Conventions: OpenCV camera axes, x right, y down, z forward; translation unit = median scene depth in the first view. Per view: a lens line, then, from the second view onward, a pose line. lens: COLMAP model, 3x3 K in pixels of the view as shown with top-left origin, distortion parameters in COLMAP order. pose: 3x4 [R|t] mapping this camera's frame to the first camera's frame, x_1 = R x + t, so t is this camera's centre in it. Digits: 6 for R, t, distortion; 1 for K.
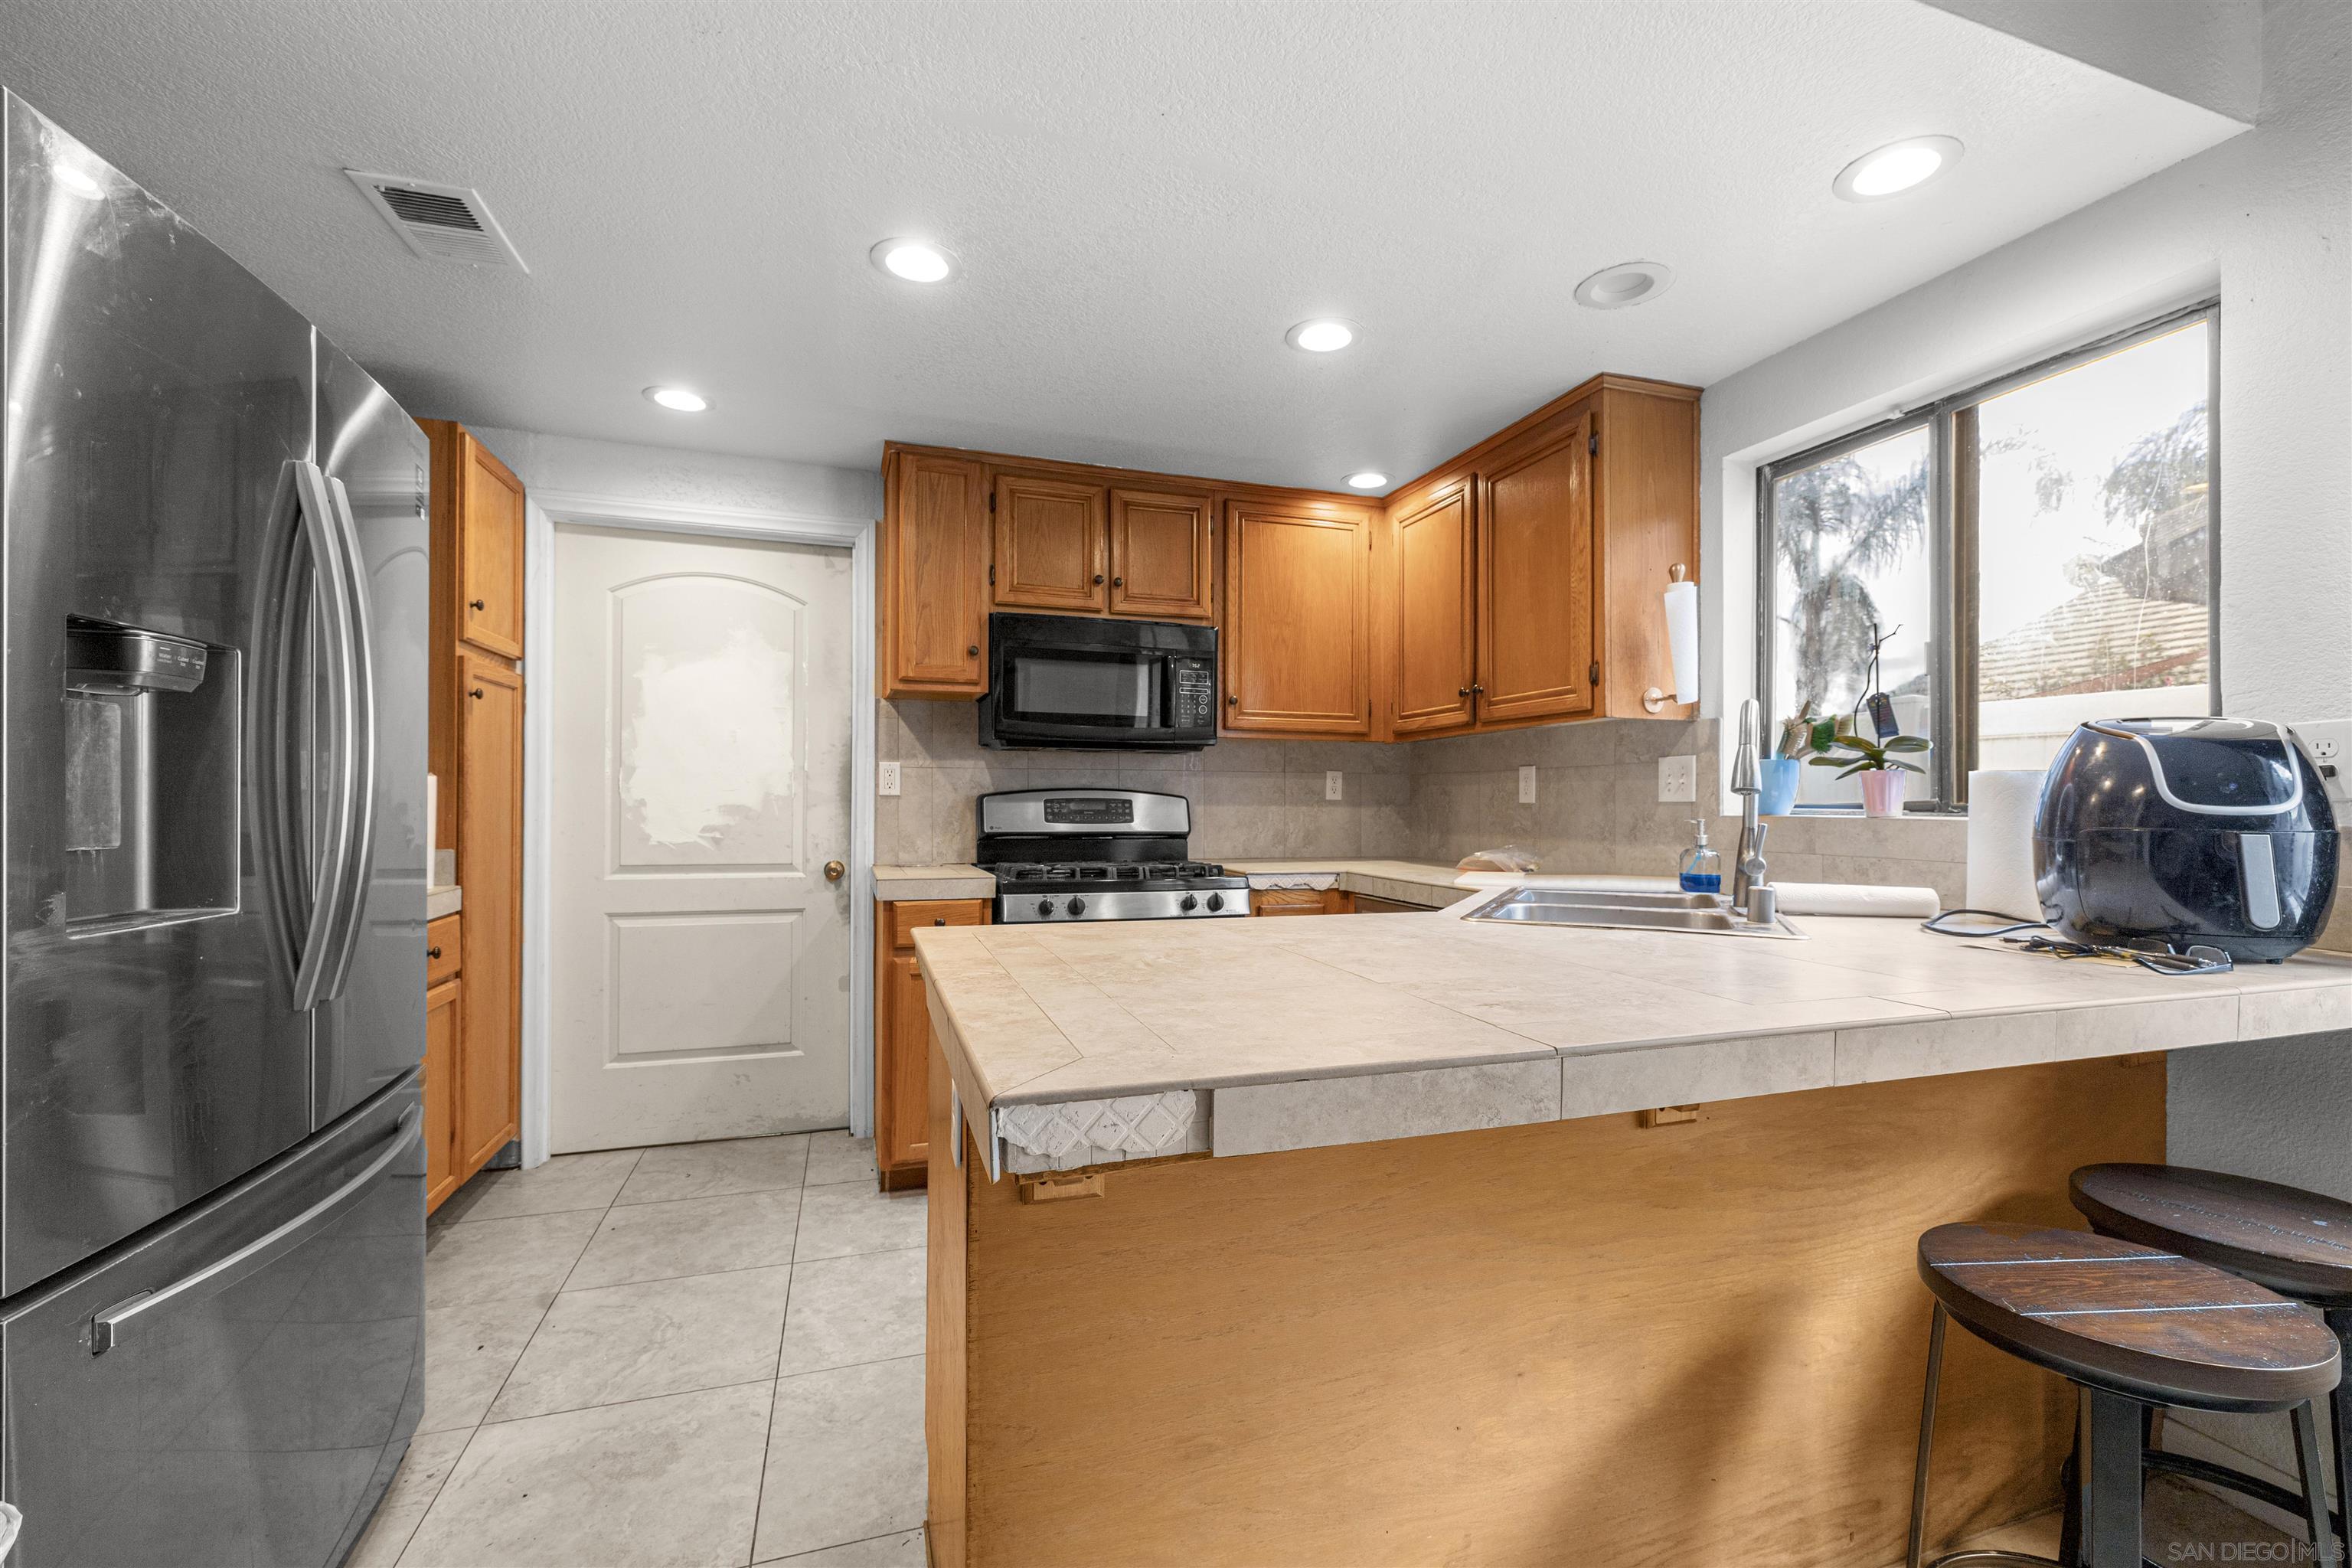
lens RADIAL K [[1006.4, 0, 1193.0], [0, 1006.4, 794.9], [0, 0, 1]] dist [0.000786, 0.000212]
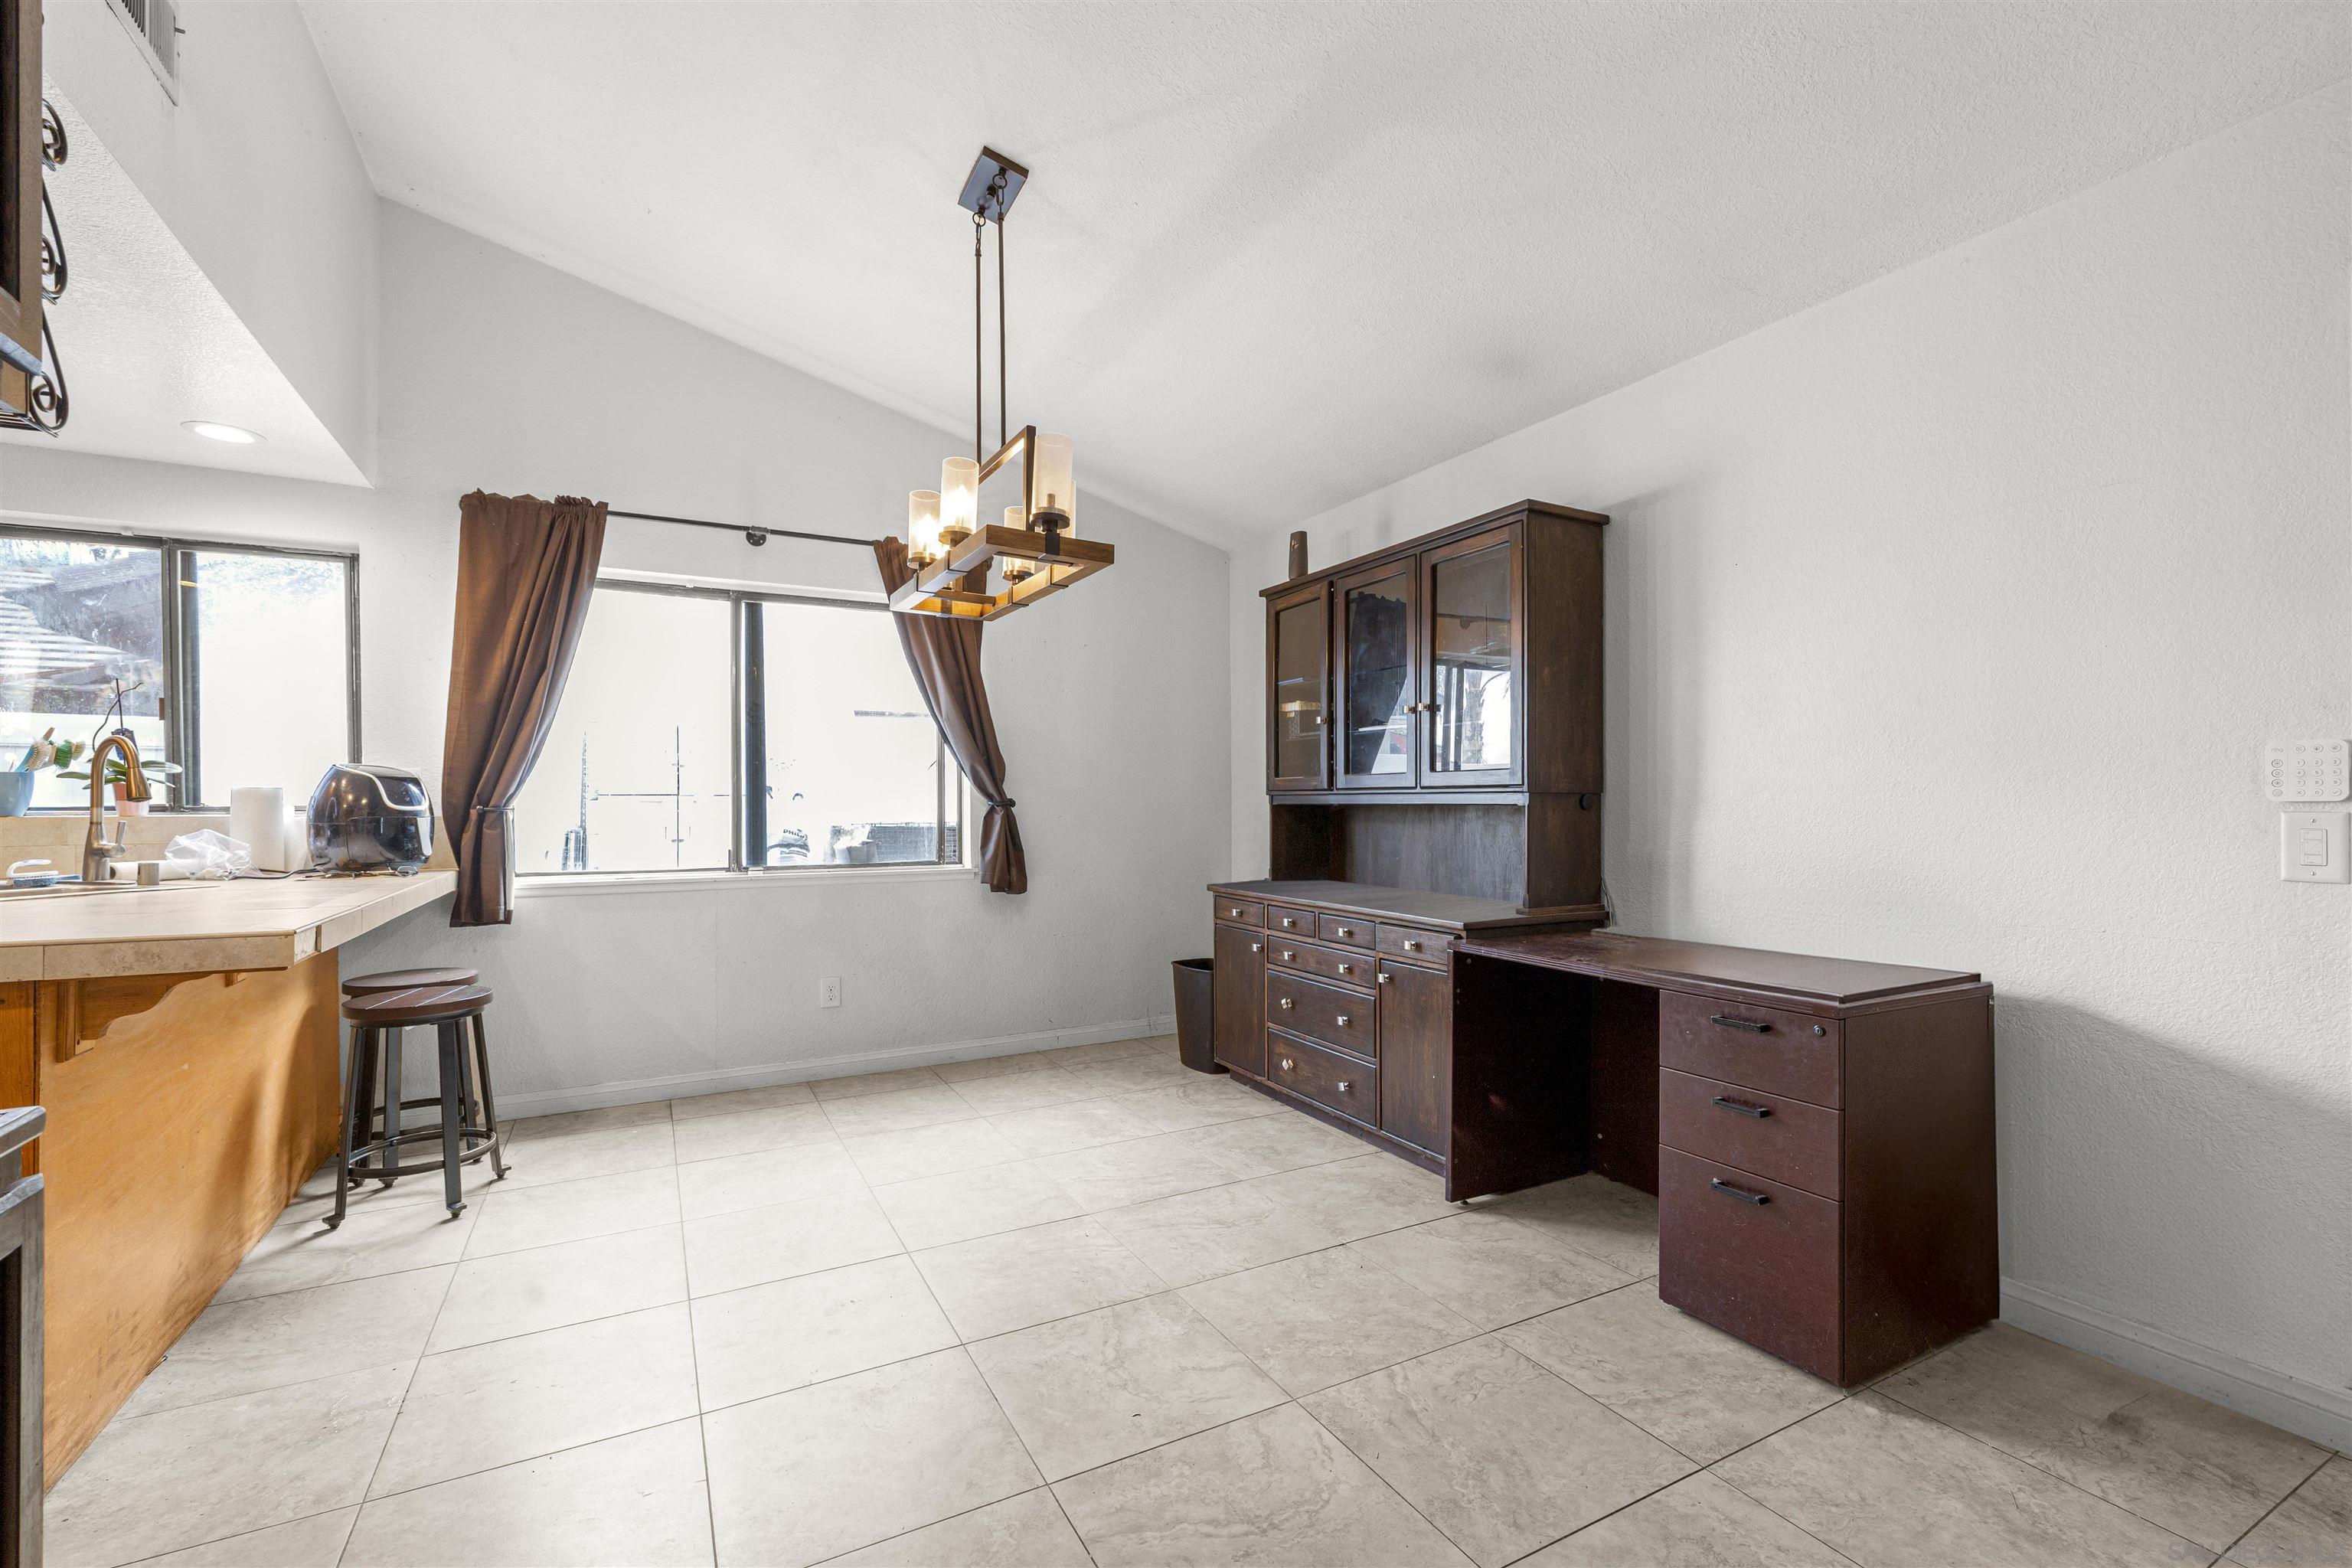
lens RADIAL K [[1006.4, 0, 1180.4], [0, 1006.4, 794.6], [0, 0, 1]] dist [0.000786, 0.000212]
pose [[-0.168923, -0.005839, 0.985612, -0.769280], [-0.009852, 0.999942, 0.004235, -0.022515], [-0.985580, -0.008995, -0.168971, -0.185676]]
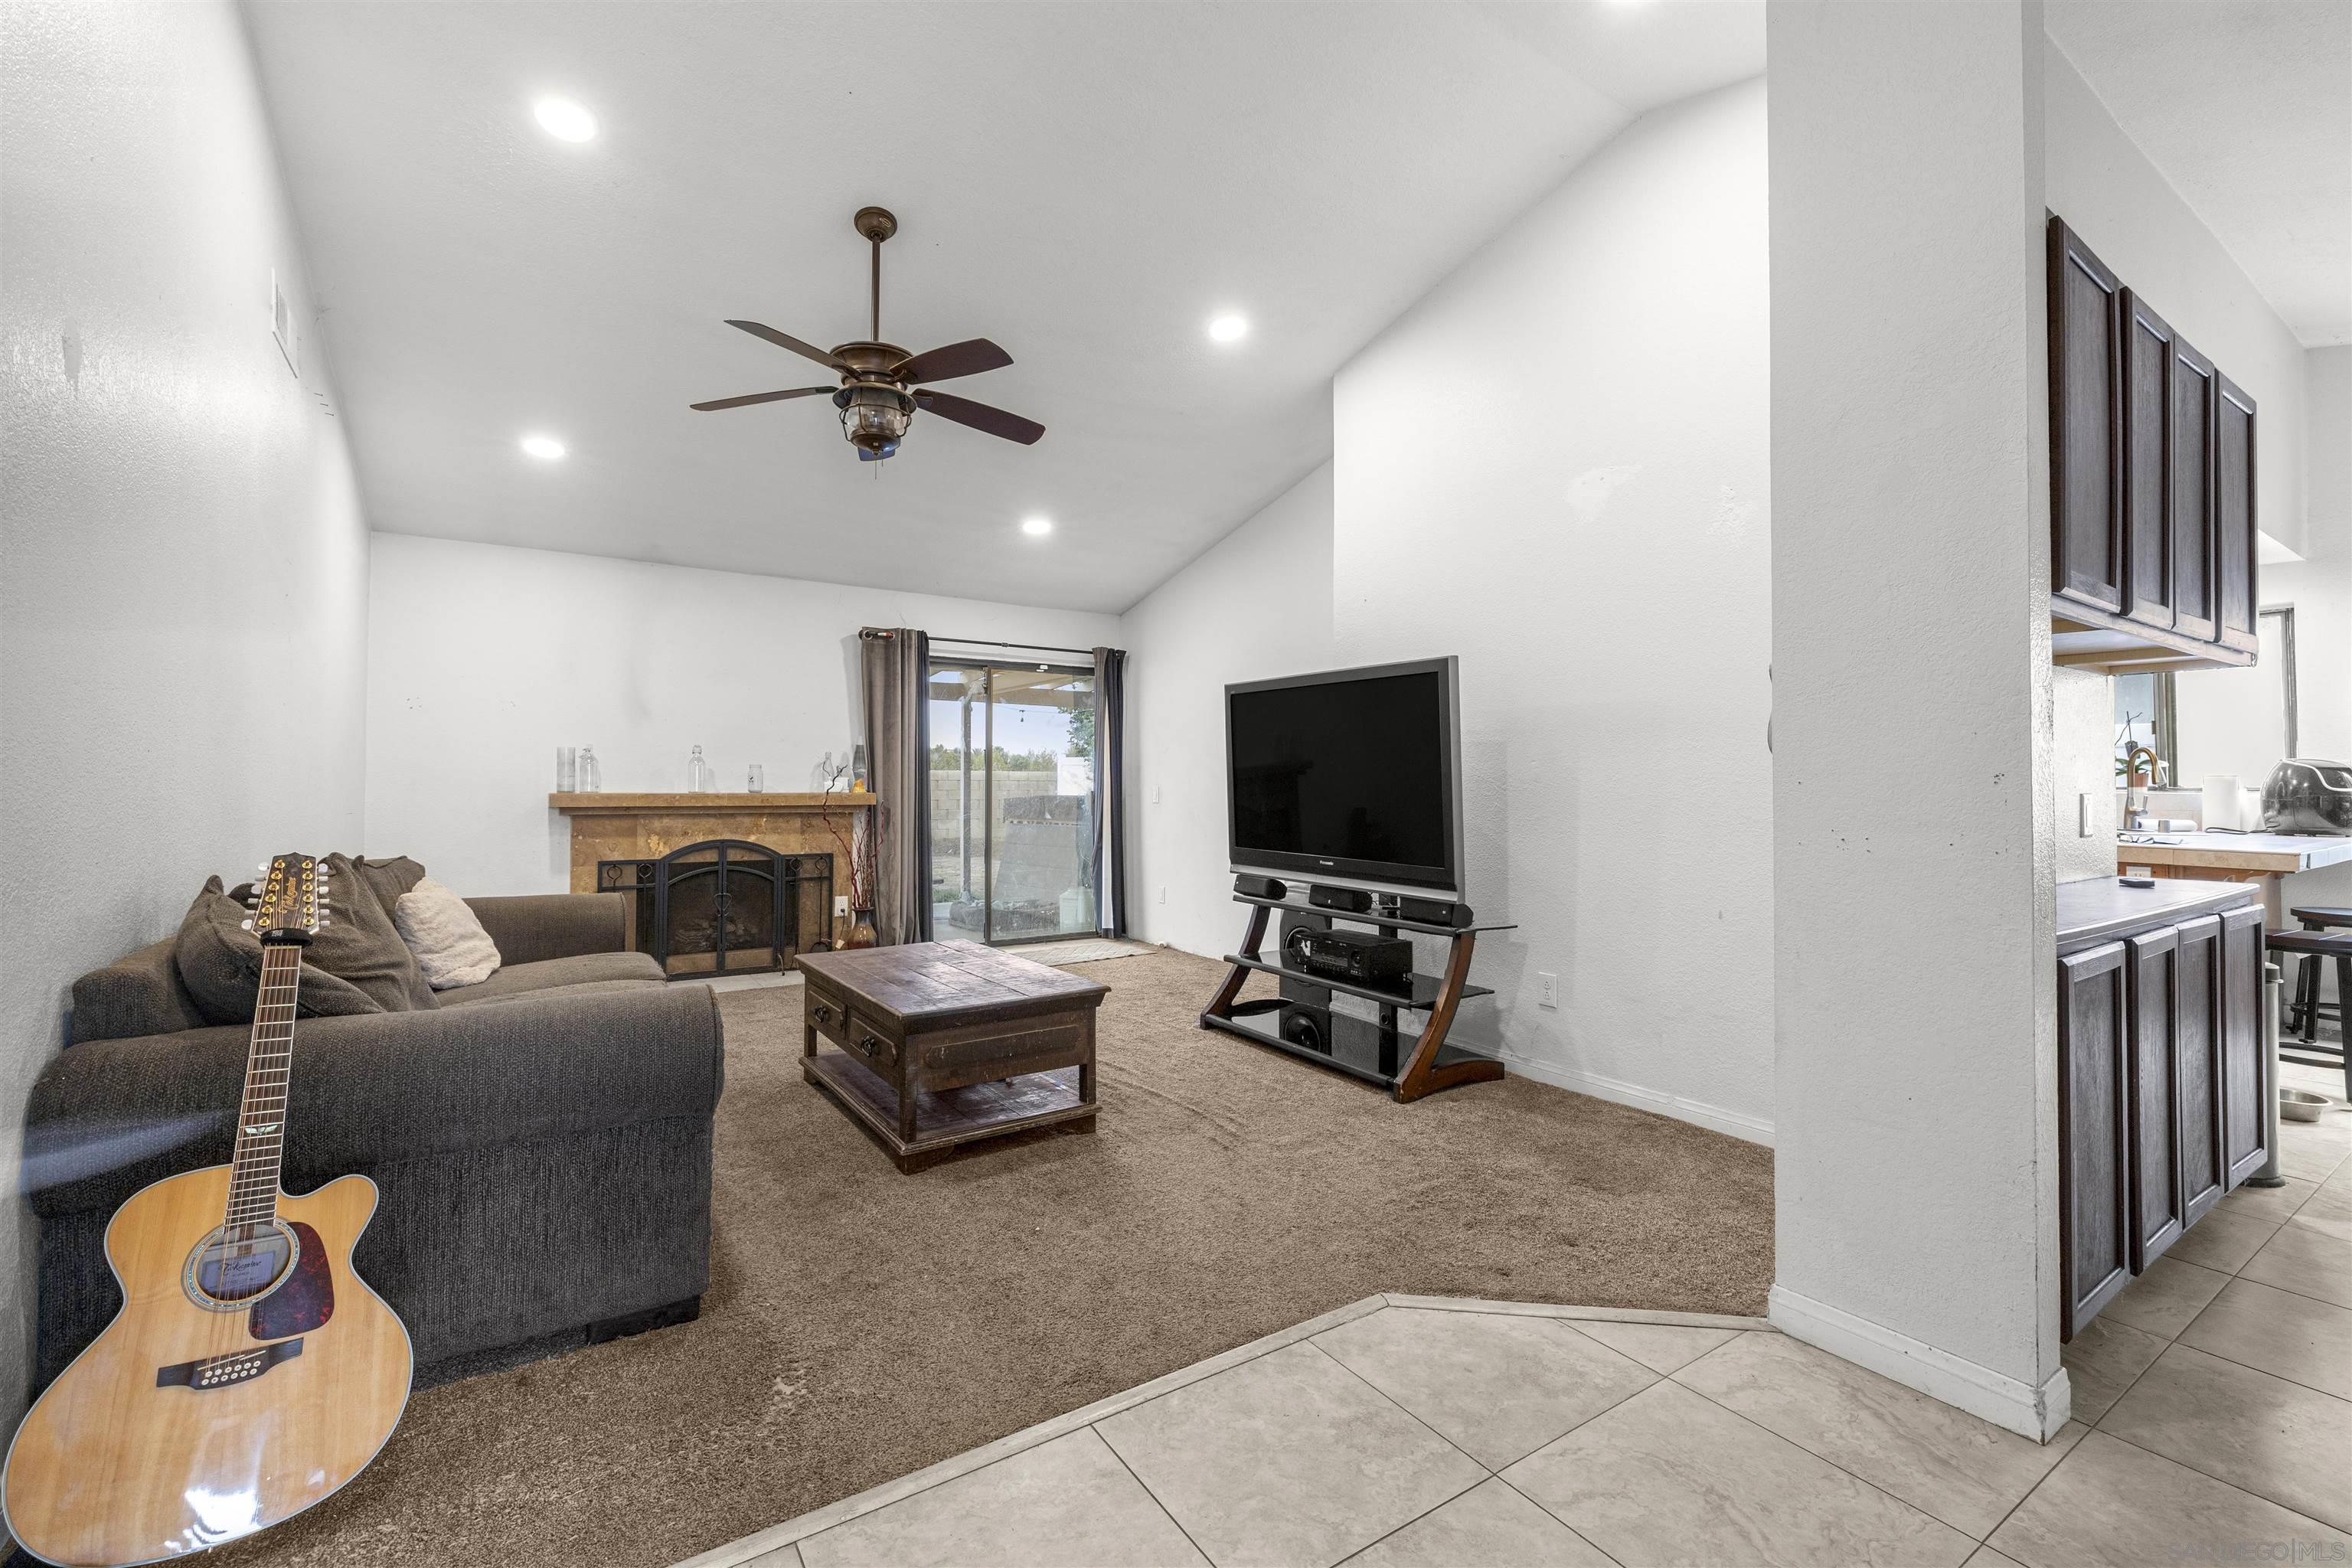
lens RADIAL K [[1006.4, 0, 1176.3], [0, 1006.4, 772.8], [0, 0, 1]] dist [0.000786, 0.000212]
pose [[0.962924, -0.006155, 0.269703, -1.692778], [0.005910, 0.999981, 0.001720, -0.034396], [-0.269708, -0.000063, 0.962942, -0.548302]]
